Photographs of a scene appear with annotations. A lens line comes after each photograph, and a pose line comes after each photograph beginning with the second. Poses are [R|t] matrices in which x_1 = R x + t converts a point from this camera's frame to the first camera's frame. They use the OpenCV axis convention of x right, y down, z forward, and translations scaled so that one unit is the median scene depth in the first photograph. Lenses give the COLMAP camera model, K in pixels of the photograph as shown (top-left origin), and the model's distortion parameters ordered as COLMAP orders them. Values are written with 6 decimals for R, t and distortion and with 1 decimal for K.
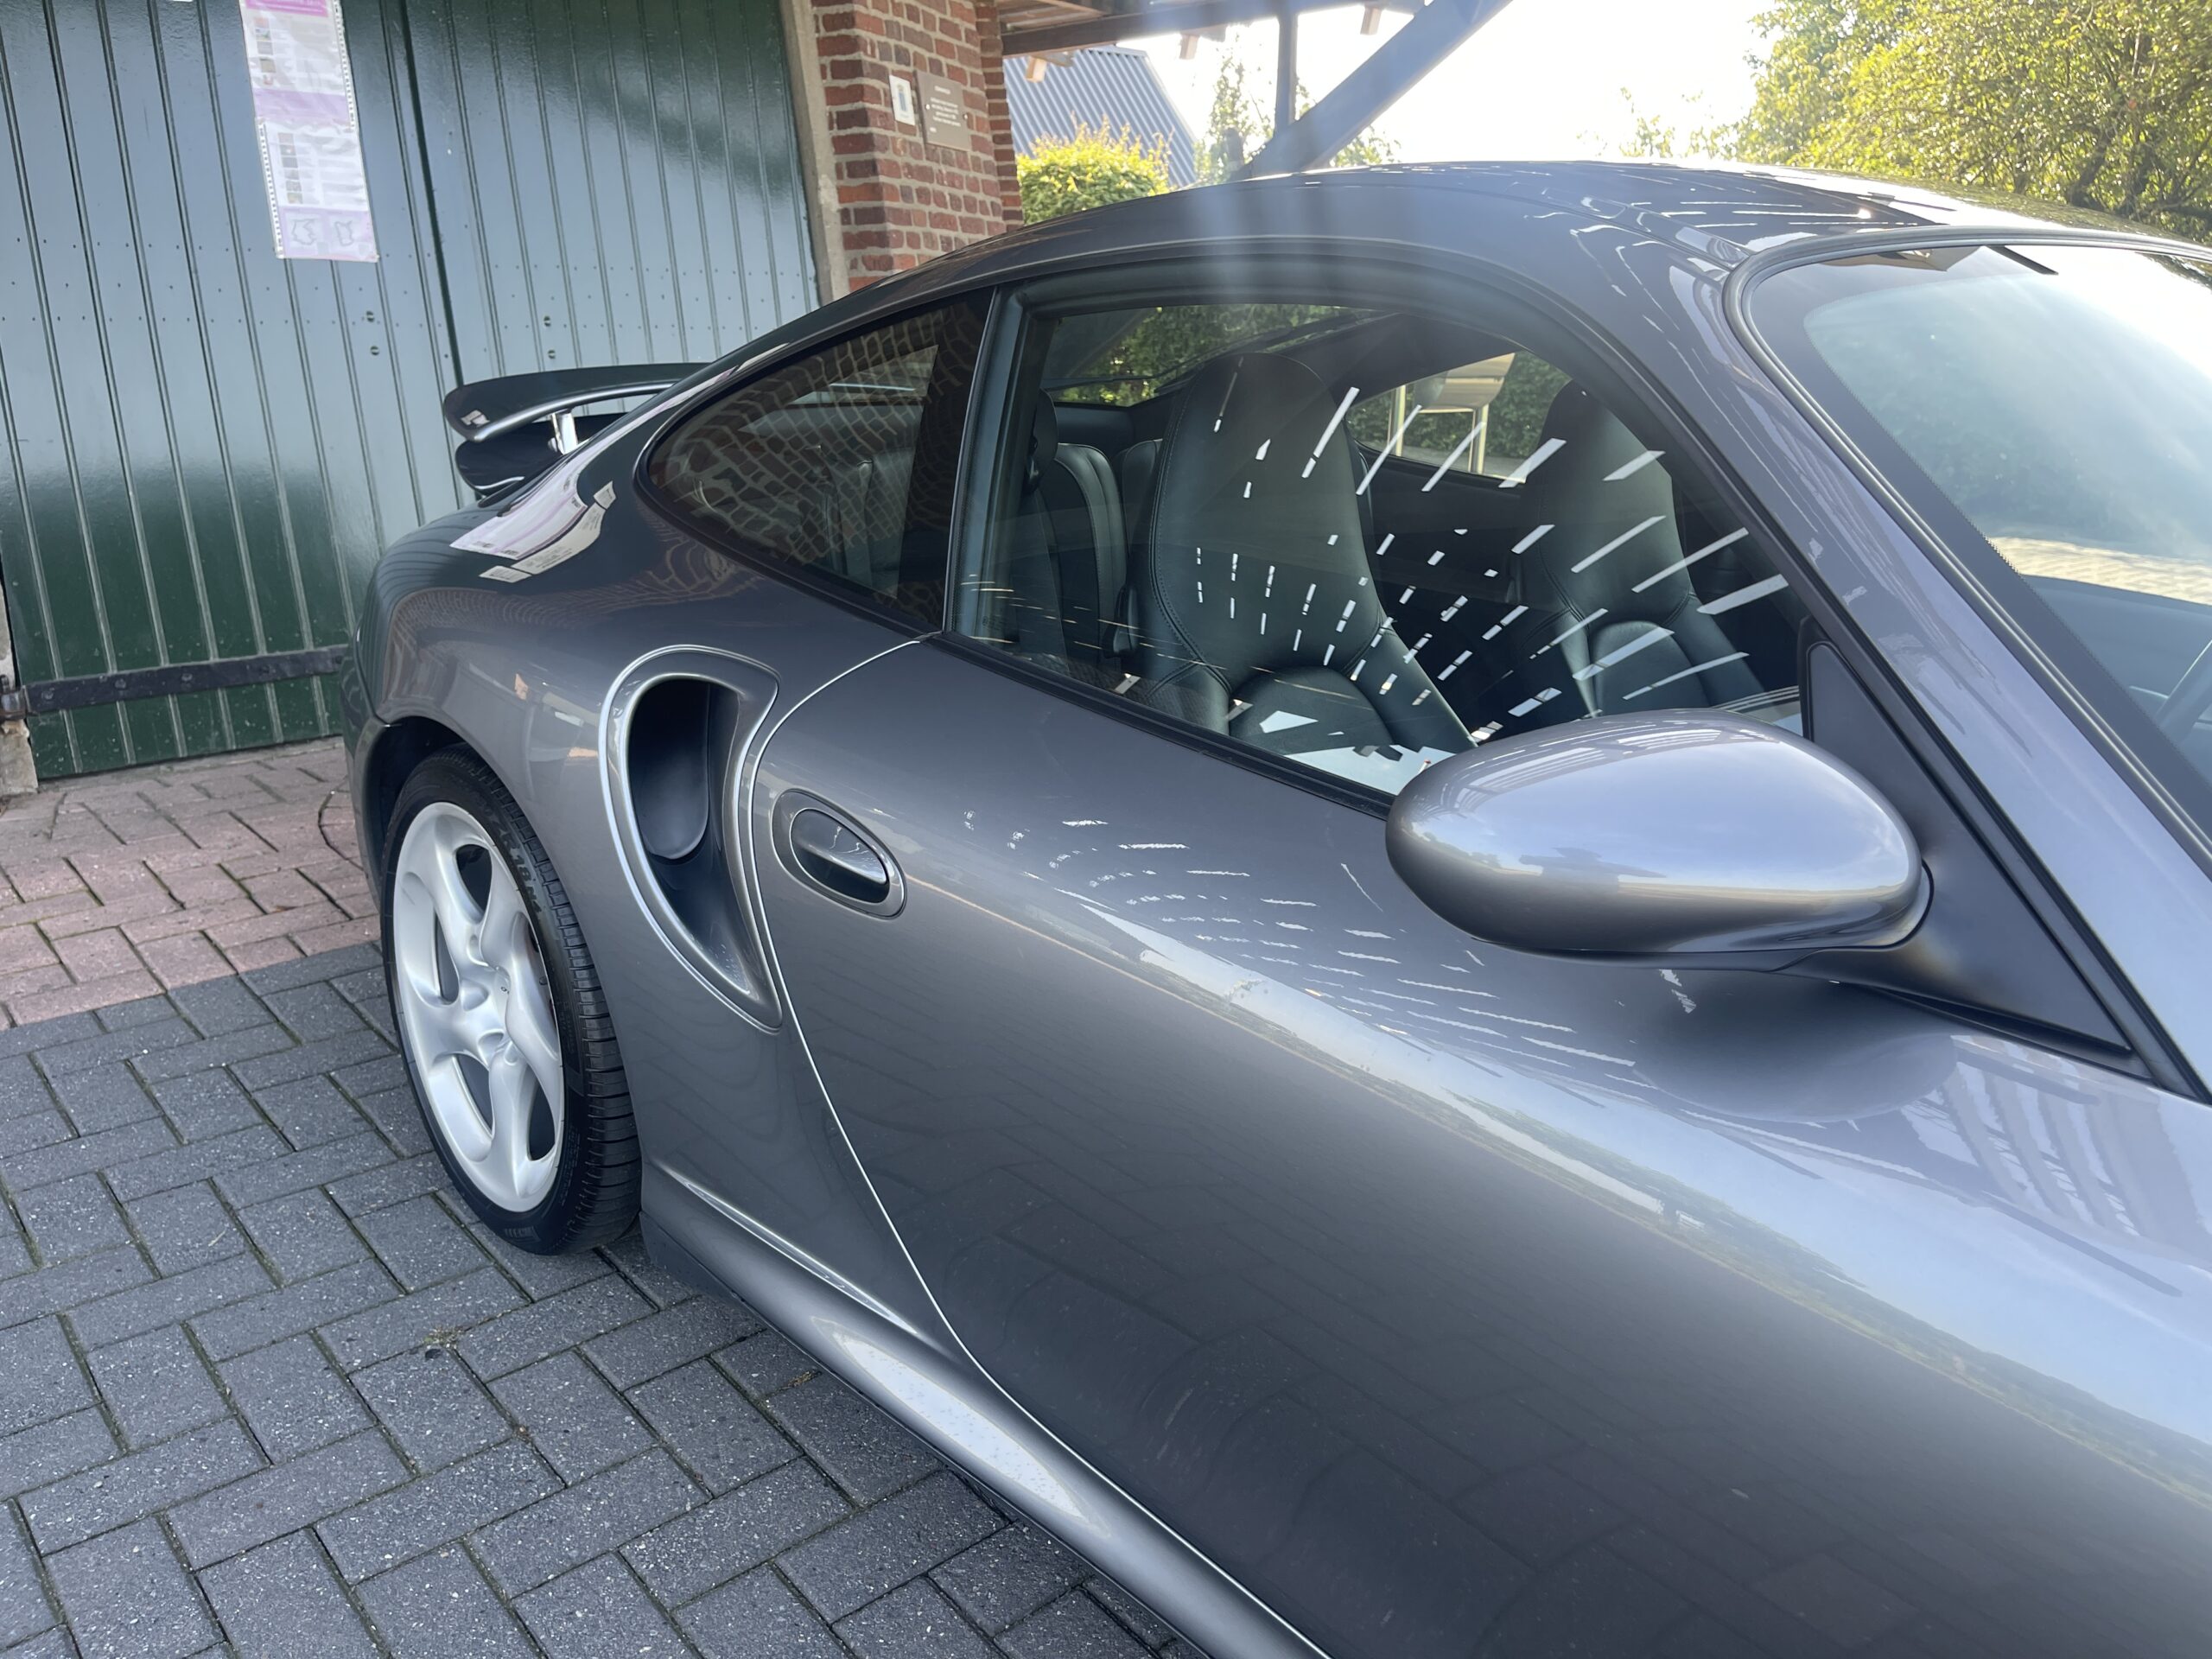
lens RADIAL K [[1678.5, 0, 1118.7], [0, 1678.5, 846.5], [0, 0, 1]] dist [0.071730, -0.097821]
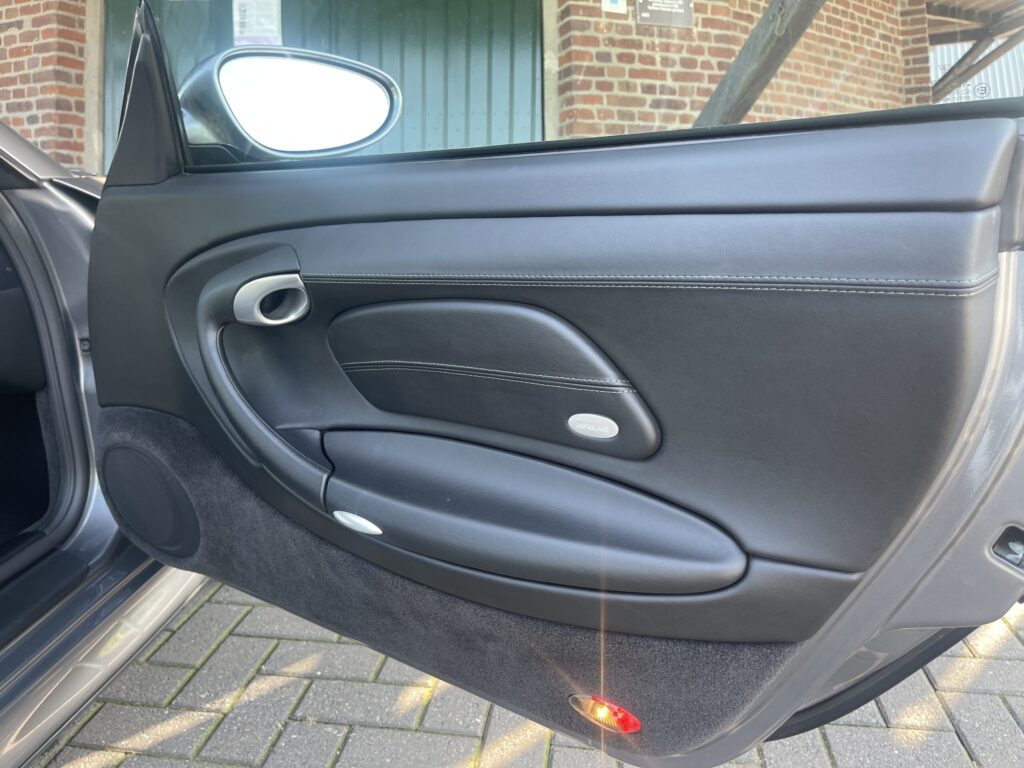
lens RADIAL K [[777.0, 0, 515.1], [0, 777.0, 367.6], [0, 0, 1]] dist [0.071730, -0.097821]
pose [[0.648168, 0.144780, -0.747607, 0.489142], [-0.220658, 0.975348, -0.002425, -0.109301], [0.728826, 0.166538, 0.664136, 0.629340]]
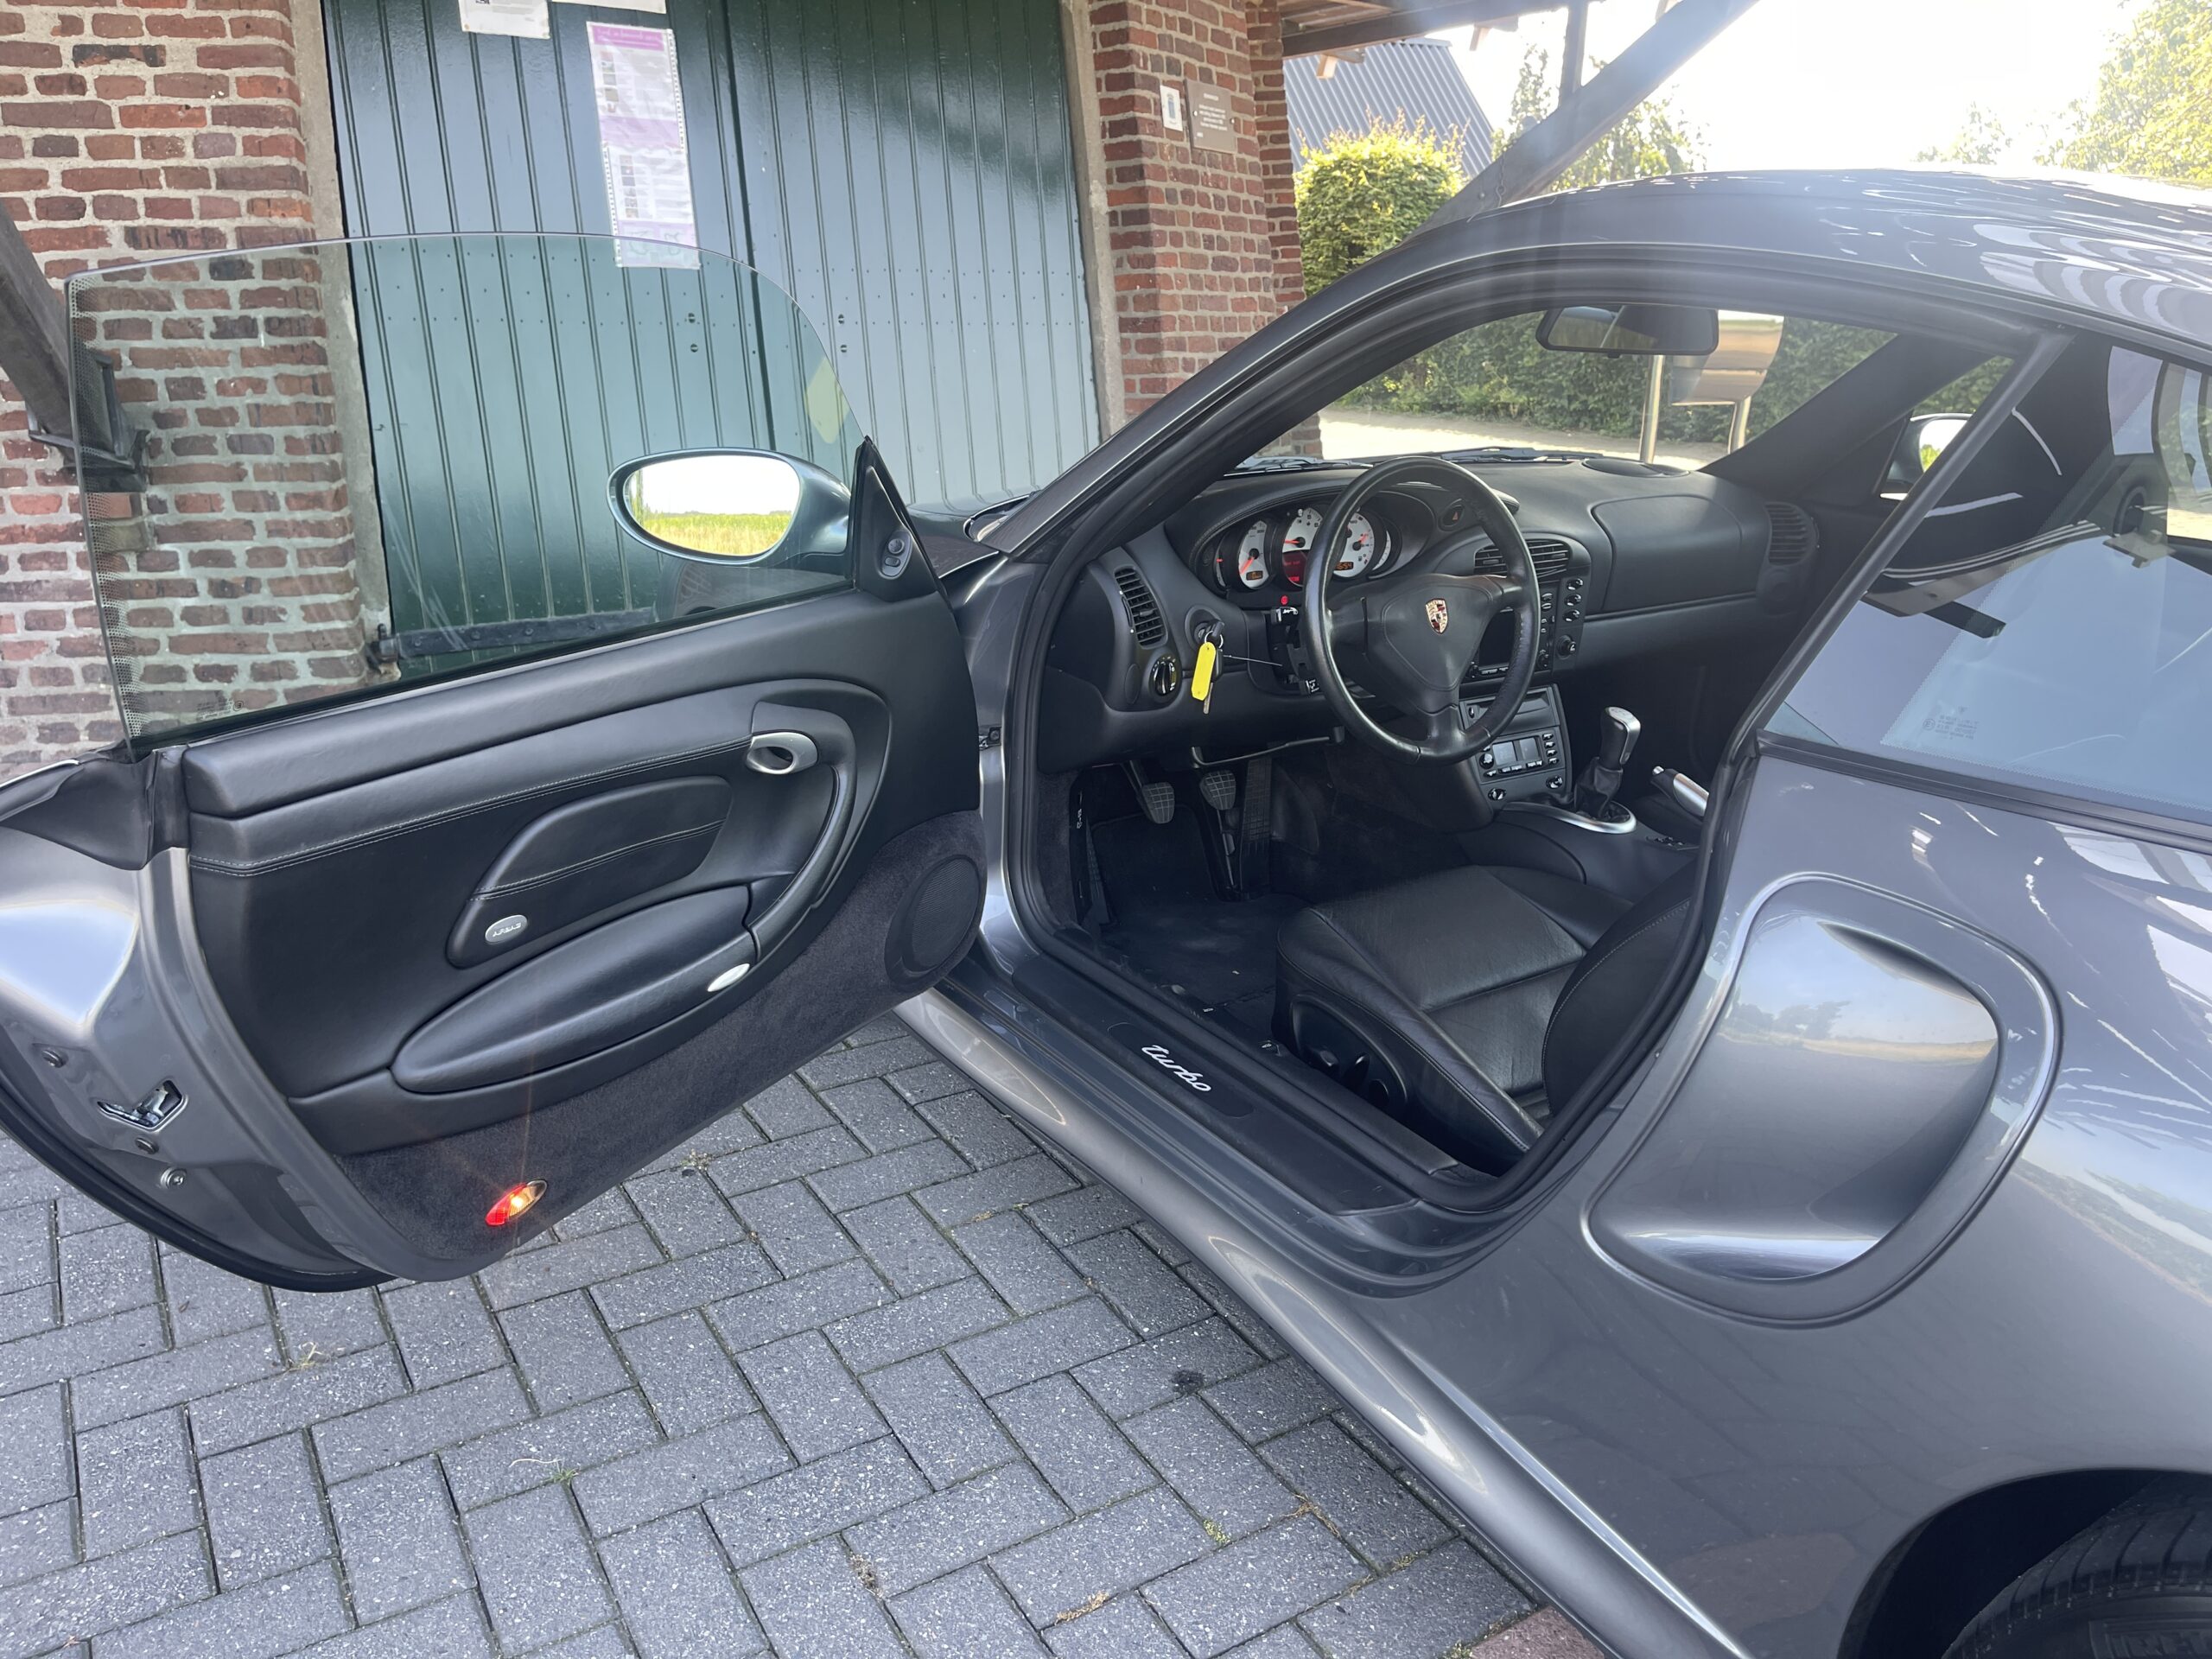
lens RADIAL K [[1678.5, 0, 1115.3], [0, 1678.5, 831.7], [0, 0, 1]] dist [0.071730, -0.097821]
pose [[0.985399, 0.041046, -0.165239, 0.039693], [-0.041787, 0.999126, -0.001008, 0.020885], [0.165053, 0.007898, 0.986253, -0.064981]]
